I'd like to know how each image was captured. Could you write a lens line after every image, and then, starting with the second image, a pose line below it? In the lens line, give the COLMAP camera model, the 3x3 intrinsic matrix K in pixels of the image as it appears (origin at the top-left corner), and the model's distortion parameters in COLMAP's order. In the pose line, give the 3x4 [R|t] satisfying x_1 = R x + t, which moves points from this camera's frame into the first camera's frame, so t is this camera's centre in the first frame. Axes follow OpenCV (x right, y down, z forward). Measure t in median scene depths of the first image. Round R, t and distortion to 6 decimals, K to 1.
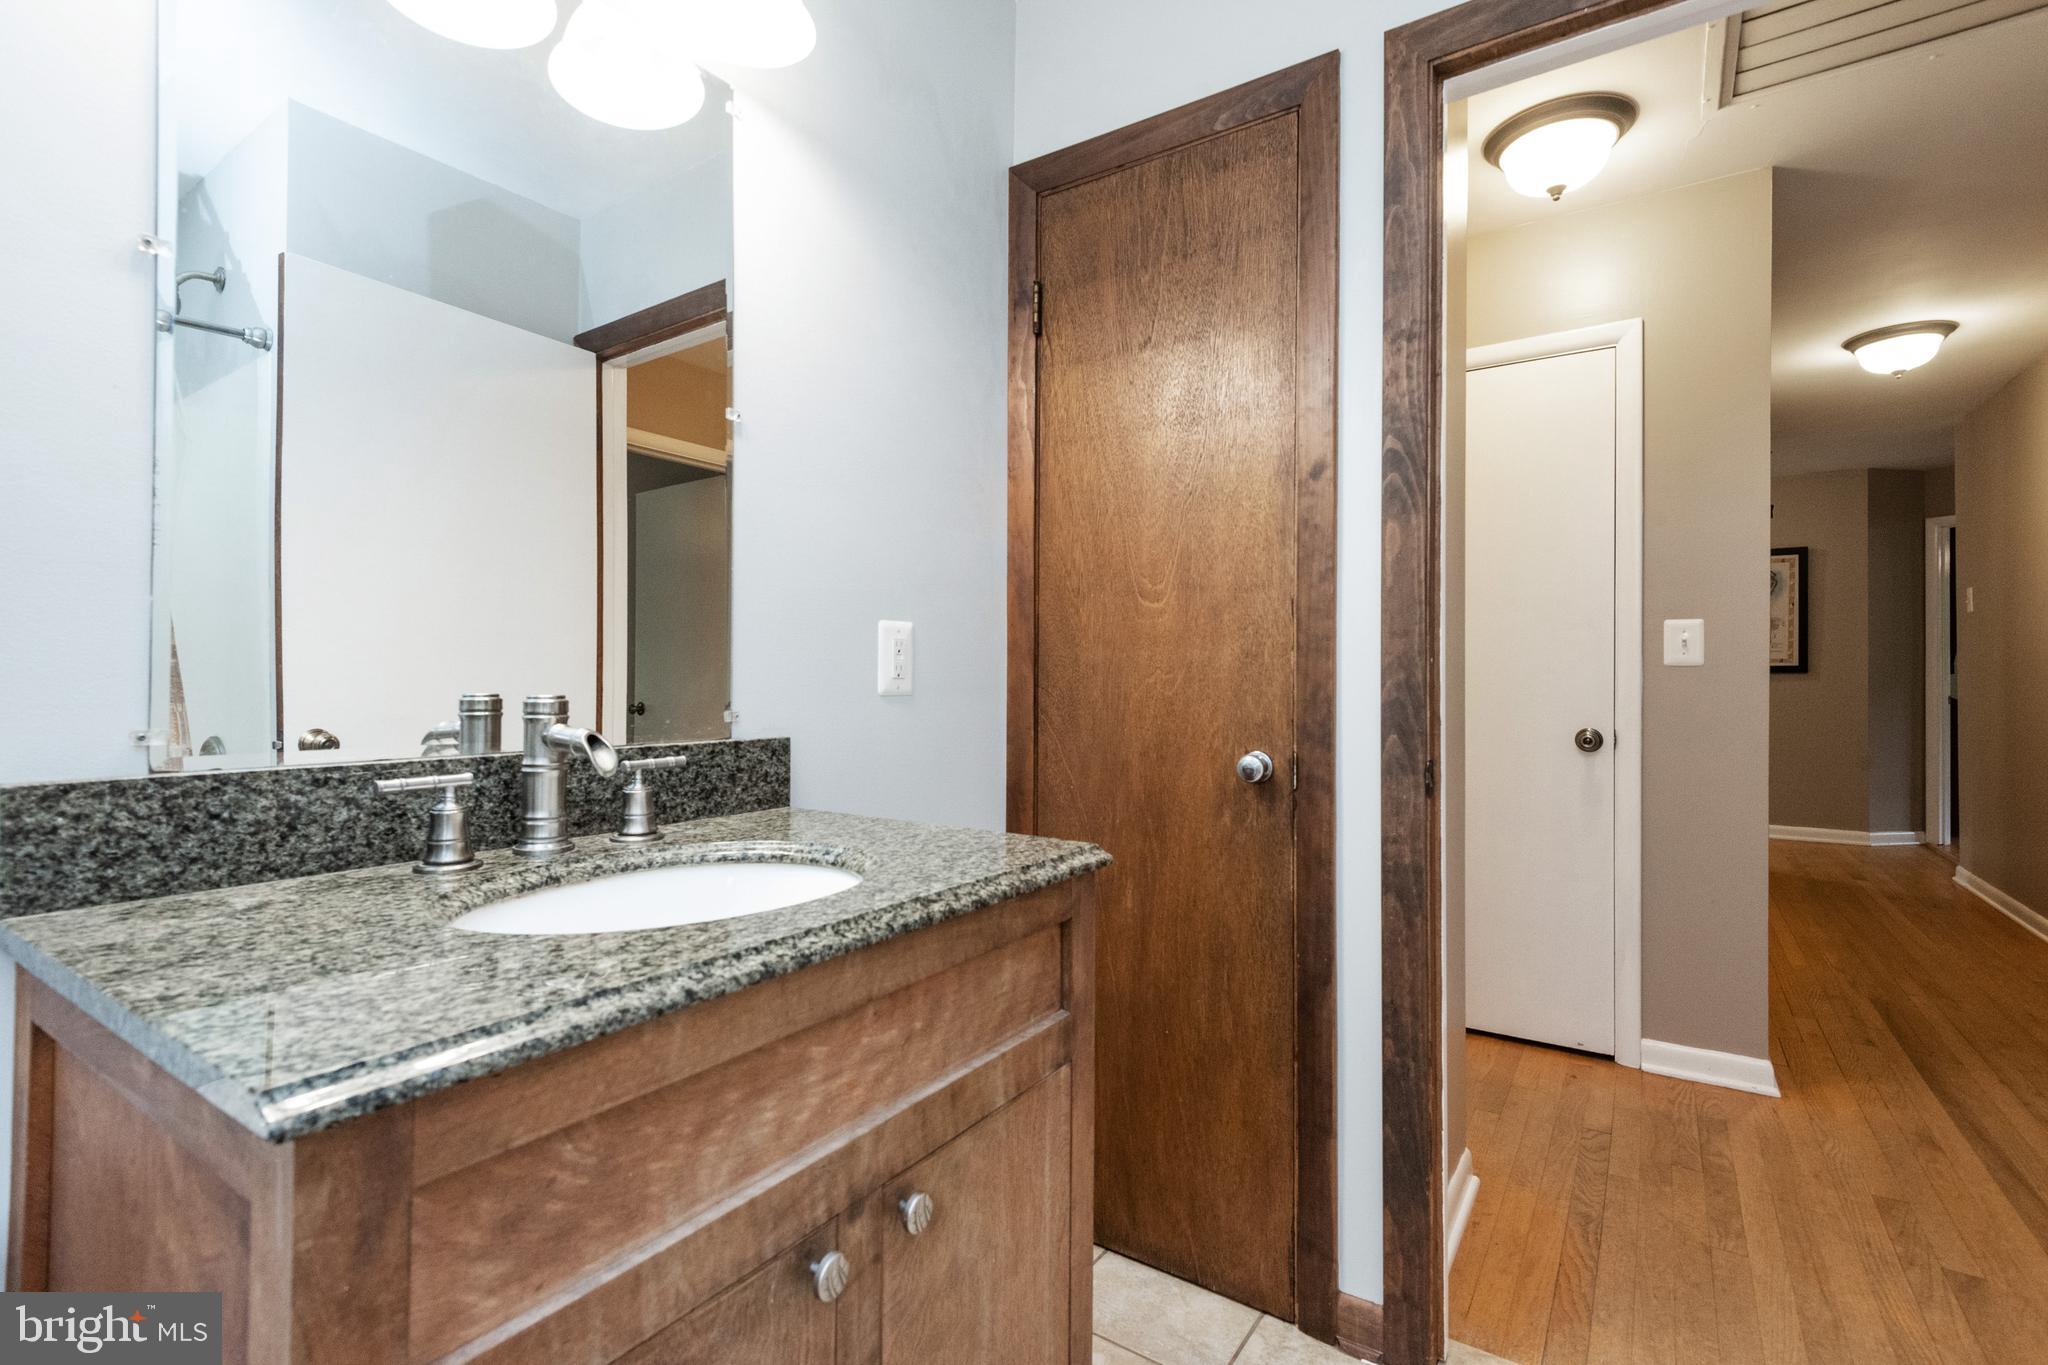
lens RADIAL K [[925.6, 0, 1022.2], [0, 925.6, 672.2], [0, 0, 1]] dist [0.036928, -0.025305]
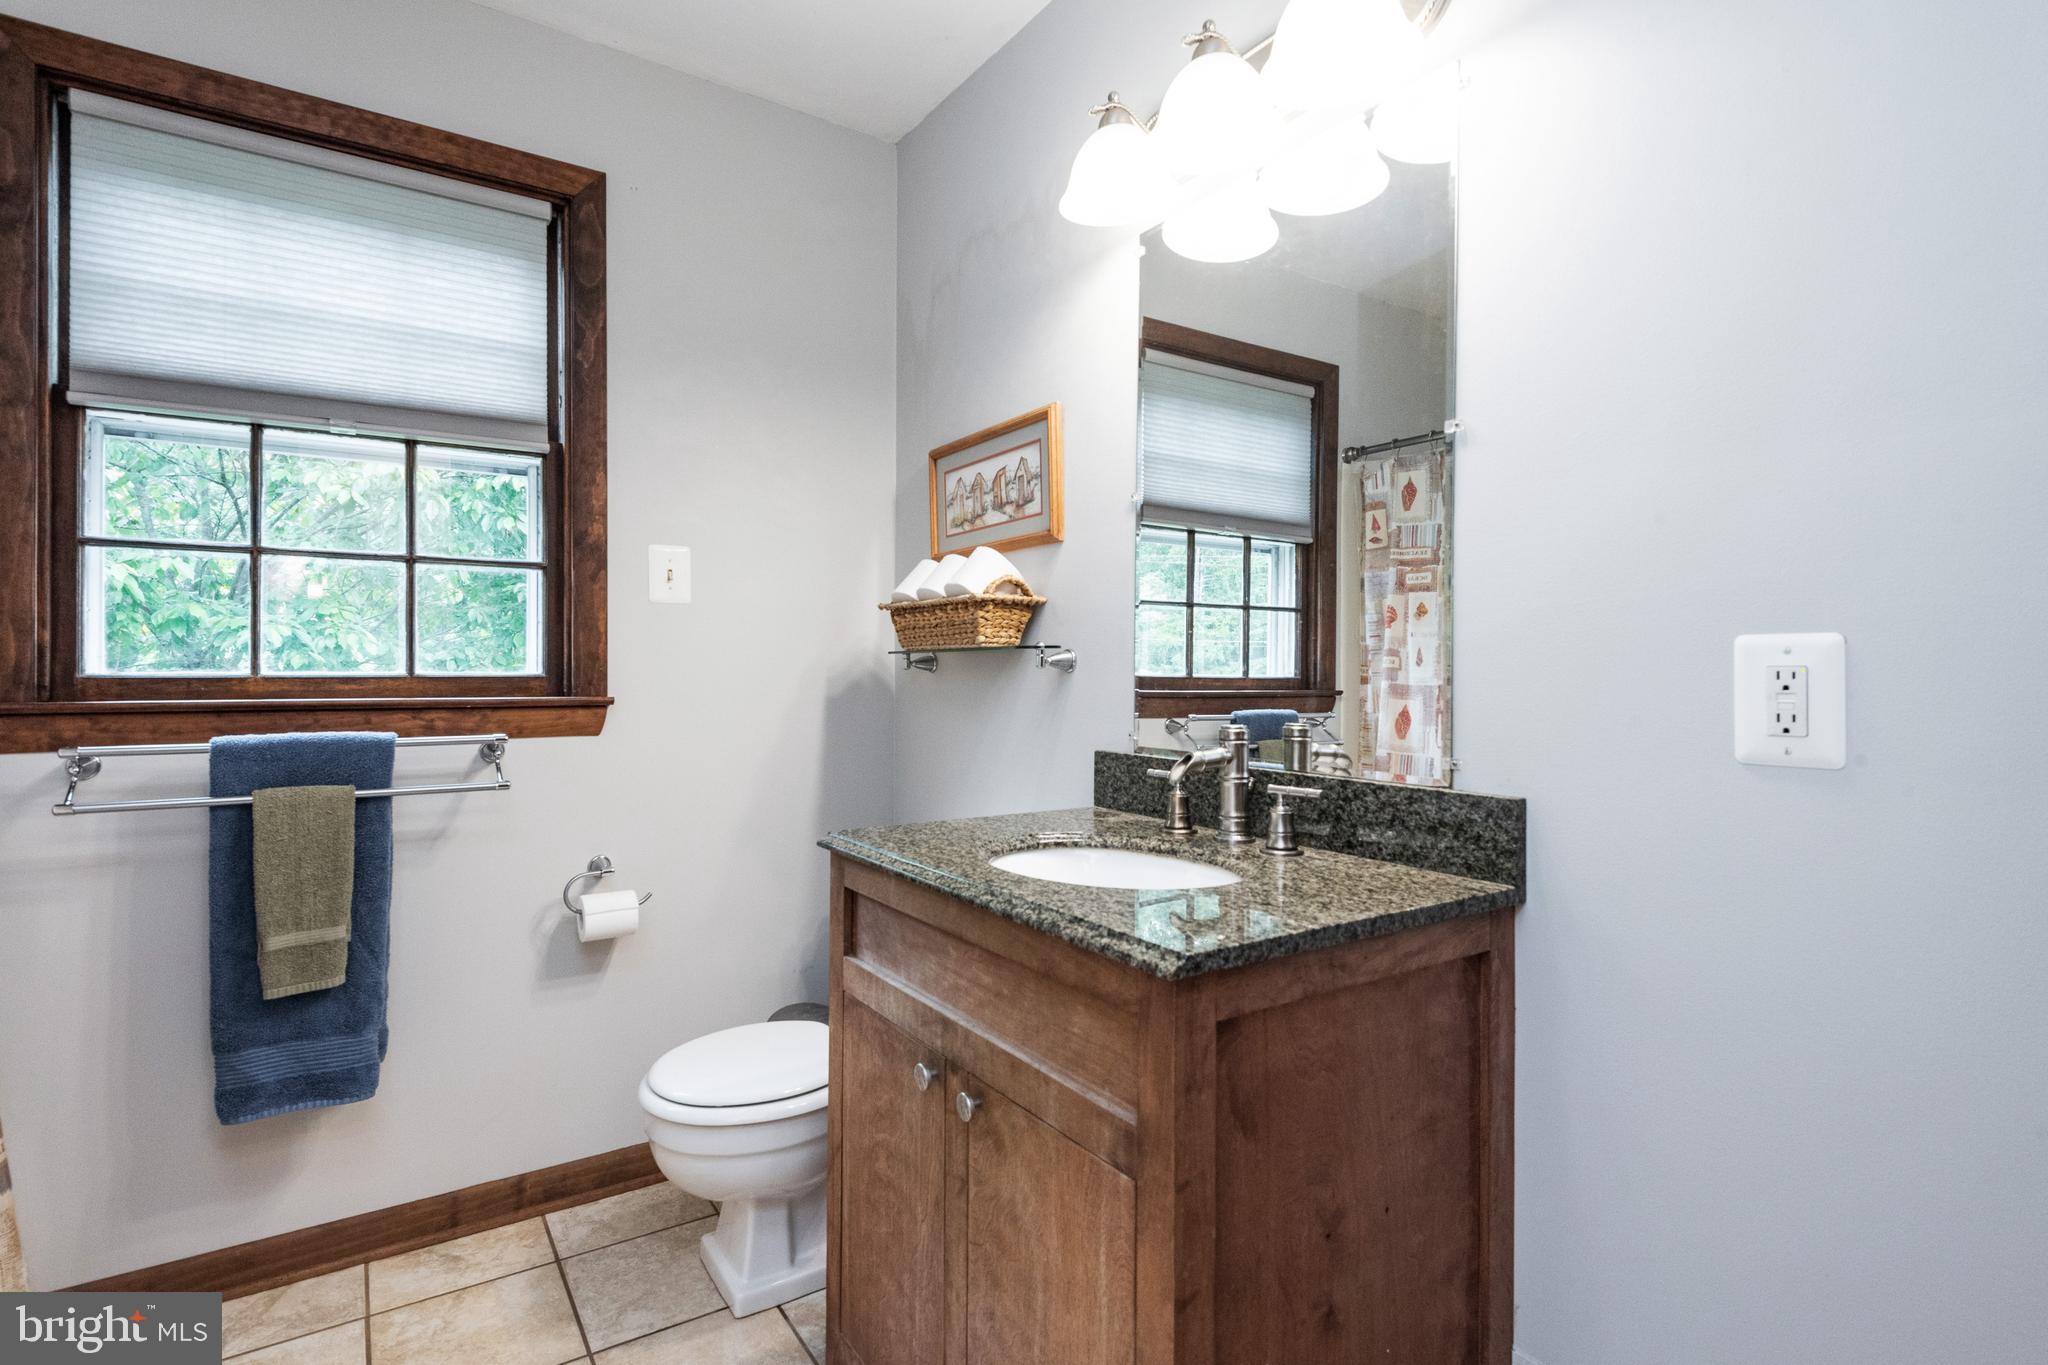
lens RADIAL K [[990.0, 0, 995.2], [0, 990.0, 665.3], [0, 0, 1]] dist [0.042106, -0.028043]
pose [[-0.380618, -0.009404, -0.924685, 0.996010], [0.001754, 0.999939, -0.010891, -0.050101], [0.924731, -0.005767, -0.380578, 1.280940]]
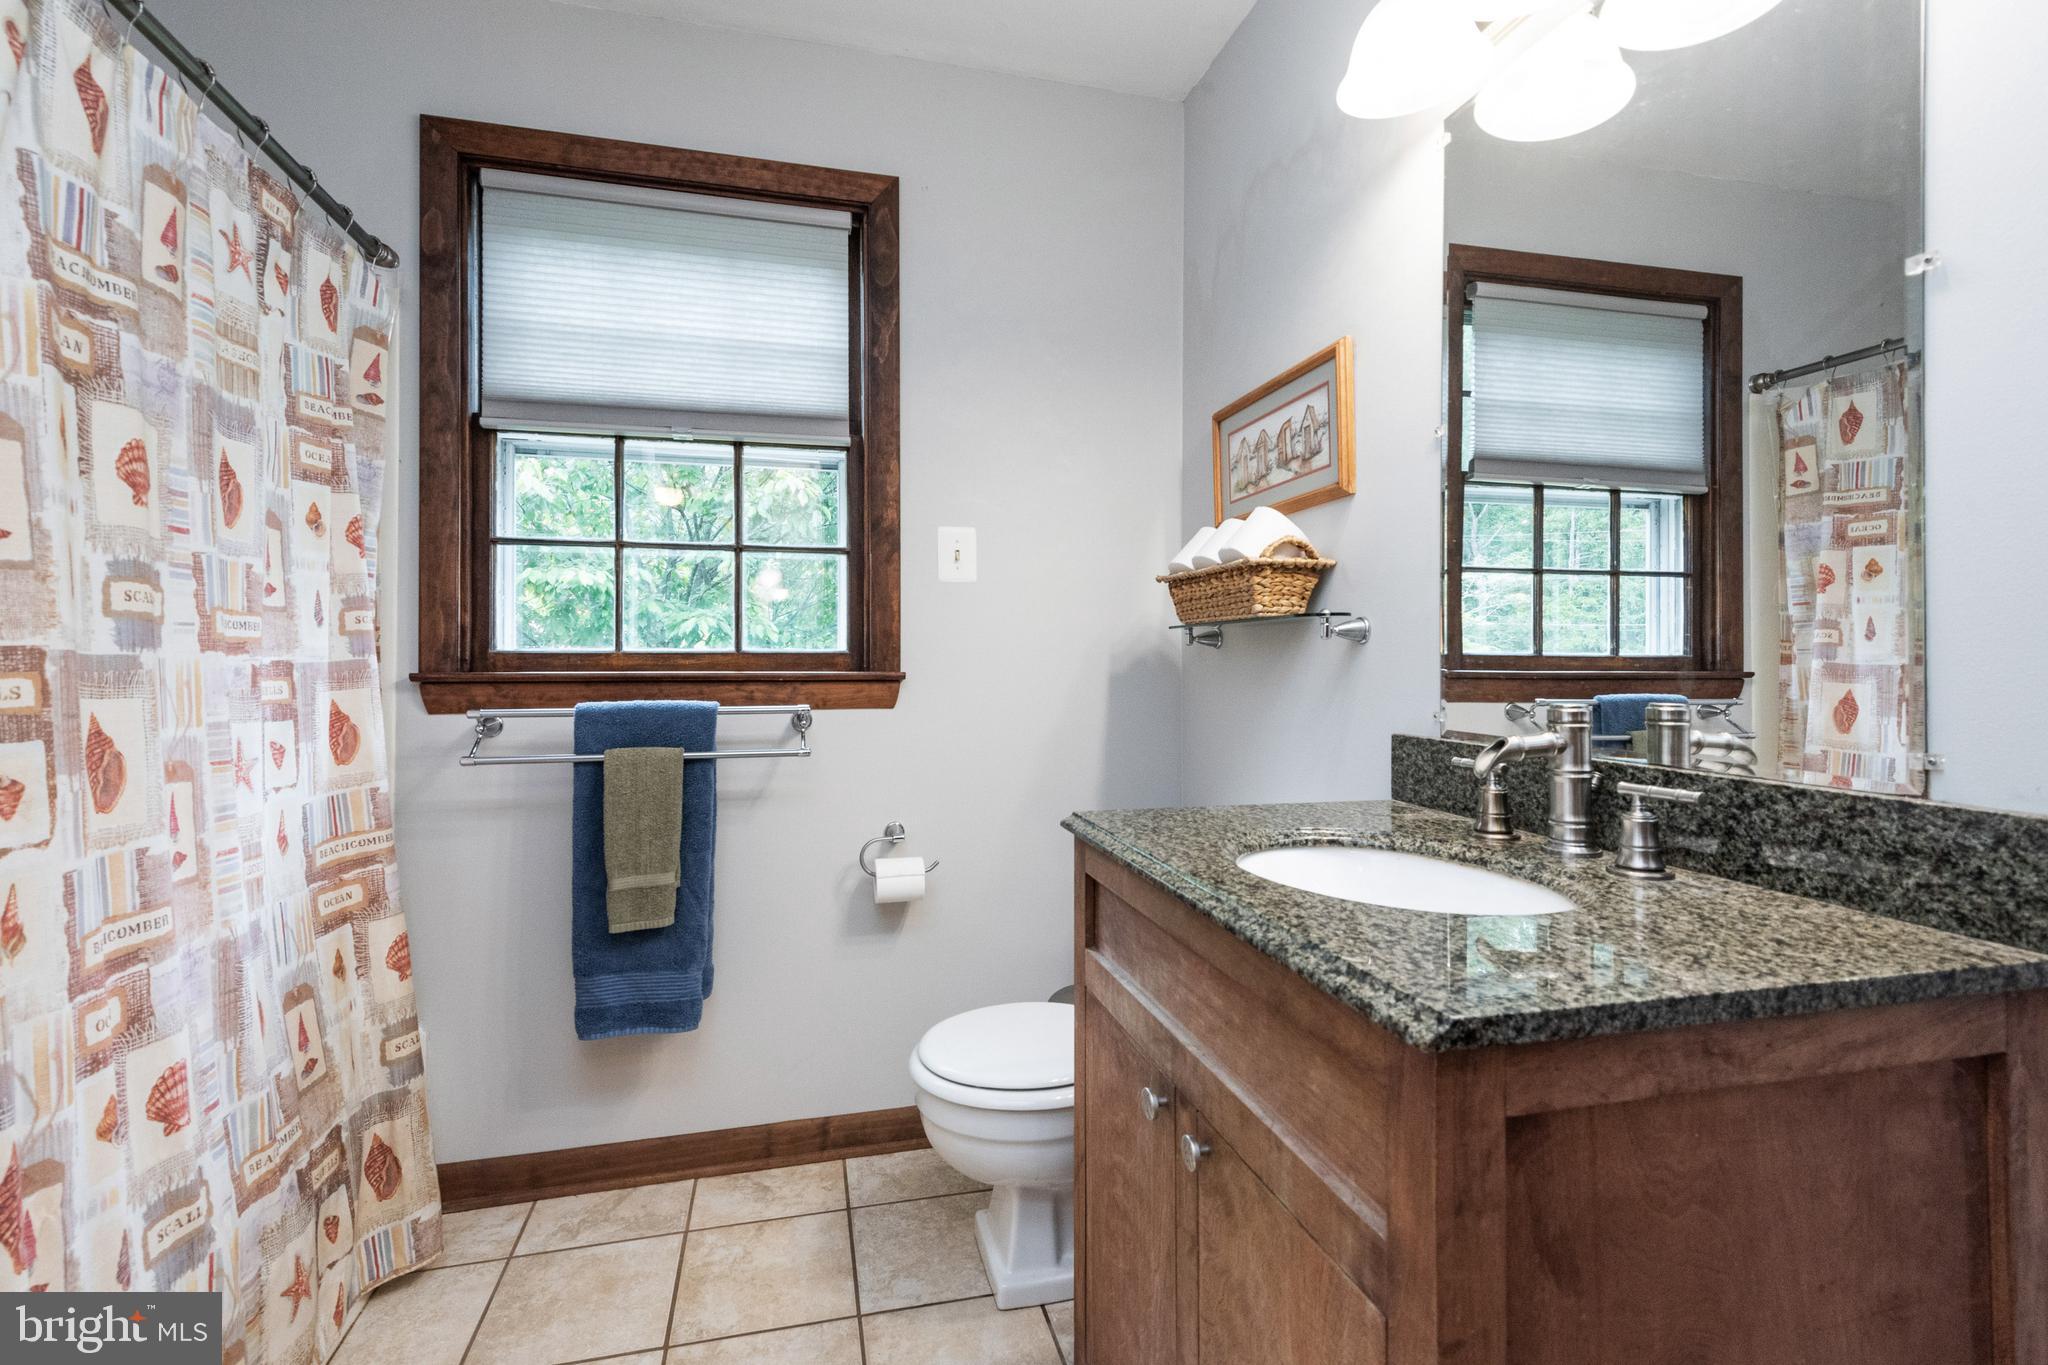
lens RADIAL K [[930.8, 0, 1015.4], [0, 930.8, 643.7], [0, 0, 1]] dist [0.039910, -0.019199]
pose [[-0.661696, -0.015630, -0.749609, 0.731010], [0.001749, 0.999748, -0.022389, -0.022031], [0.749770, -0.016126, -0.661502, 1.288747]]
